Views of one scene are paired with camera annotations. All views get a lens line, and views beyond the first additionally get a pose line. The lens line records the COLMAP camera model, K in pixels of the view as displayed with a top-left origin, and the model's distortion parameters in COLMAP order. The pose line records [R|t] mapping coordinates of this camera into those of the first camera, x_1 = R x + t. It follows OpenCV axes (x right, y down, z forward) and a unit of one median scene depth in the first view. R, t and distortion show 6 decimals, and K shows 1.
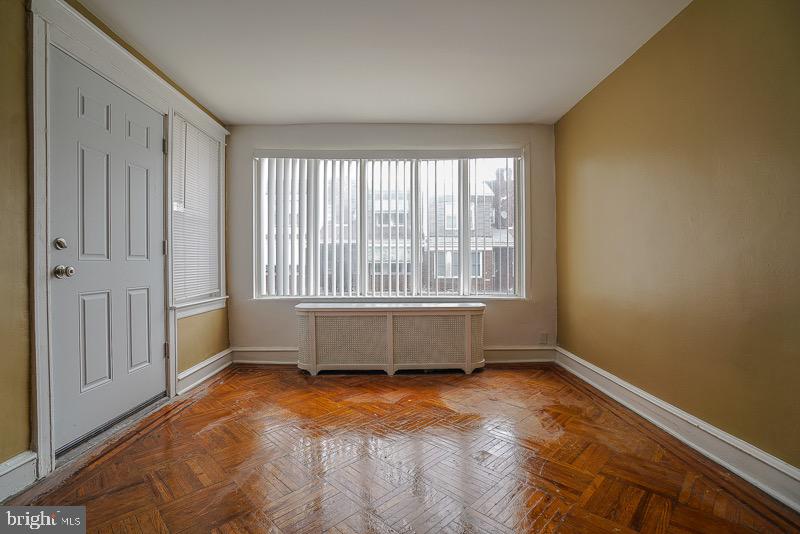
lens RADIAL K [[372.9, 0, 392.9], [0, 372.9, 265.4], [0, 0, 1]] dist [-0.060316, 0.022099]
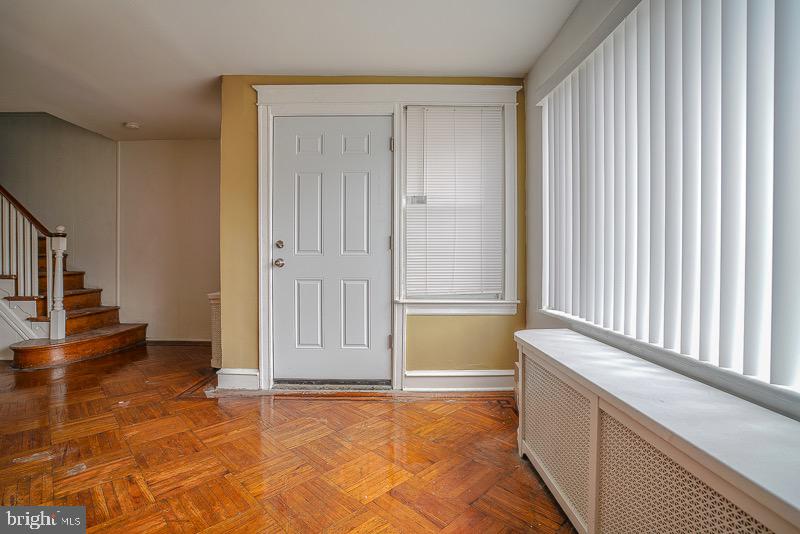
lens RADIAL K [[372.9, 0, 398.5], [0, 372.9, 261.8], [0, 0, 1]] dist [-0.060316, 0.022099]
pose [[0.007499, 0.014697, -0.999864, 0.344908], [-0.008446, 0.999857, 0.014634, -0.008104], [0.999936, 0.008335, 0.007622, 0.806440]]
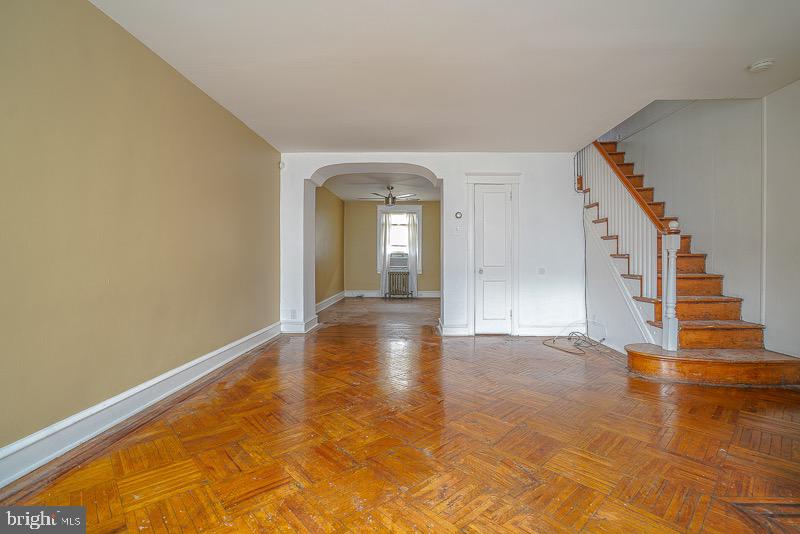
lens RADIAL K [[372.9, 0, 395.4], [0, 372.9, 260.5], [0, 0, 1]] dist [-0.060316, 0.022099]
pose [[-0.998973, 0.001736, 0.045280, -0.046128], [0.002518, 0.999849, 0.017216, -0.007782], [-0.045244, 0.017312, -0.998826, 0.783854]]
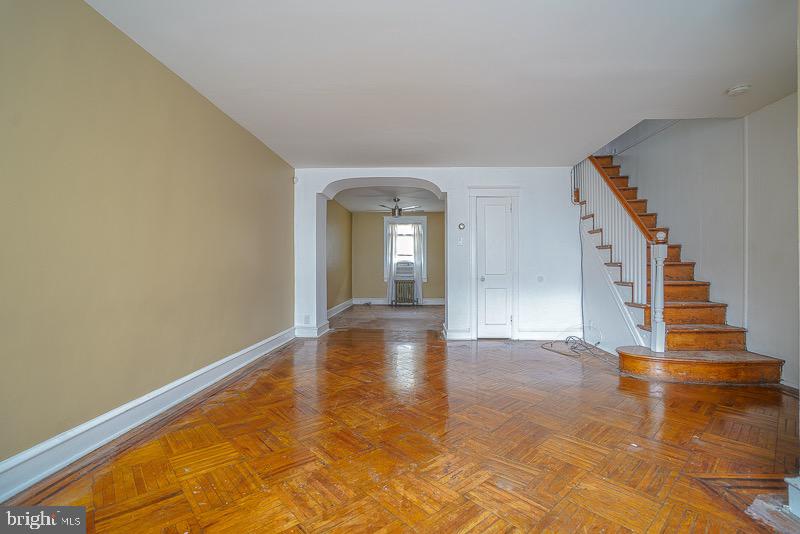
lens RADIAL K [[372.9, 0, 396.8], [0, 372.9, 267.1], [0, 0, 1]] dist [-0.060316, 0.022099]
pose [[-0.998593, 0.003977, 0.052871, -0.040448], [0.004577, 0.999926, 0.011235, -0.008356], [-0.052822, 0.011462, -0.998538, 0.863729]]
